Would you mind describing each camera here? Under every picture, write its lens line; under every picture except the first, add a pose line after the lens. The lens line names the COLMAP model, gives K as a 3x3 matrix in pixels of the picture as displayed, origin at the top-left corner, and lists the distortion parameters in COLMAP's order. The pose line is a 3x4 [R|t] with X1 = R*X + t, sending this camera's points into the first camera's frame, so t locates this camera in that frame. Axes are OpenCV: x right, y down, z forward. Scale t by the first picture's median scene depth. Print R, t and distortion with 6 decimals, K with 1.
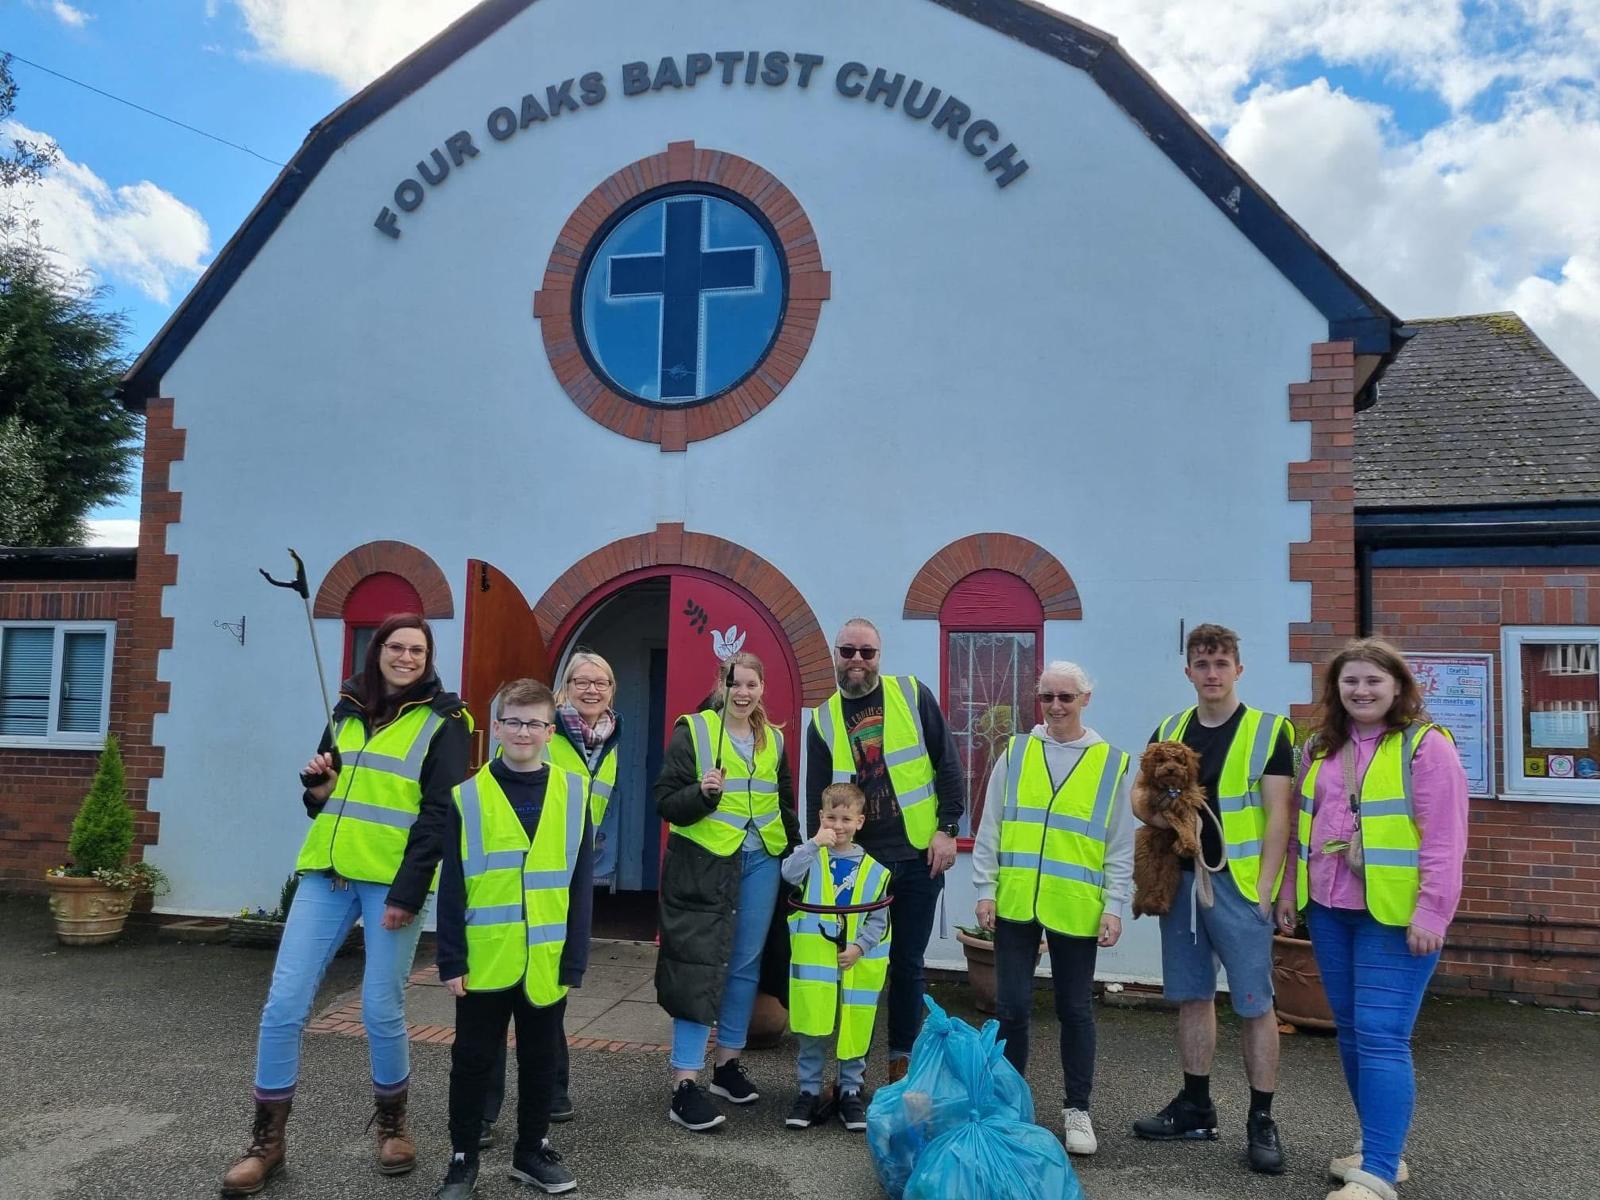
lens RADIAL K [[1178.8, 0, 800.0], [0, 1178.8, 600.0], [0, 0, 1]] dist [0.036287, -0.005800]
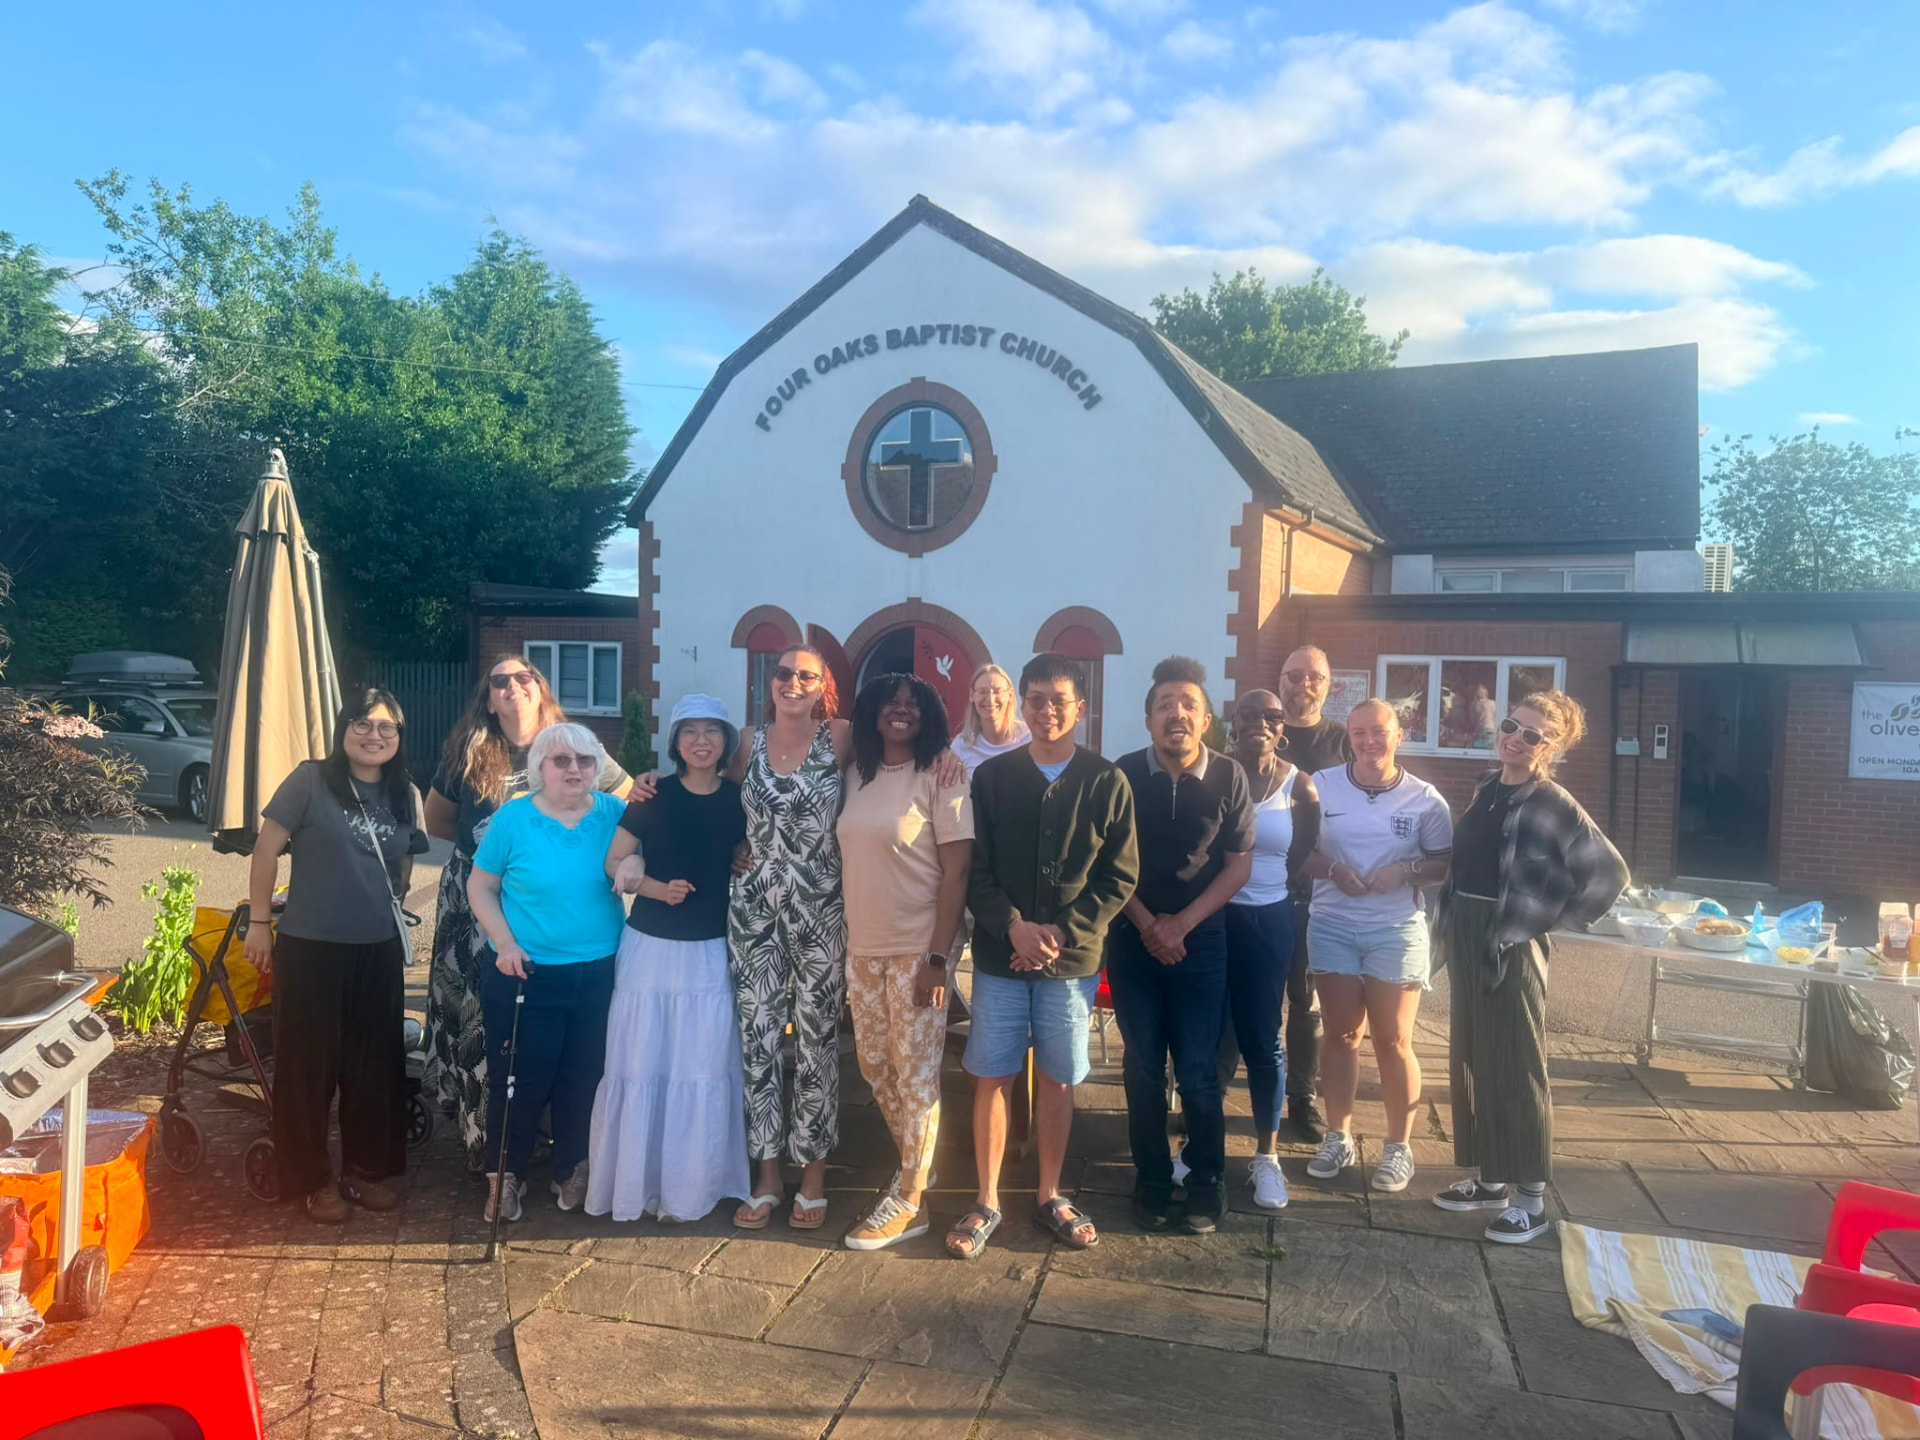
lens RADIAL K [[1414.5, 0, 960.0], [0, 1414.5, 720.0], [0, 0, 1]] dist [0.036287, -0.005800]
pose [[0.975975, 0.009531, -0.217674, 0.416945], [0.018210, 0.991979, 0.125082, -0.143358], [0.217120, -0.126041, 0.967973, -1.069754]]
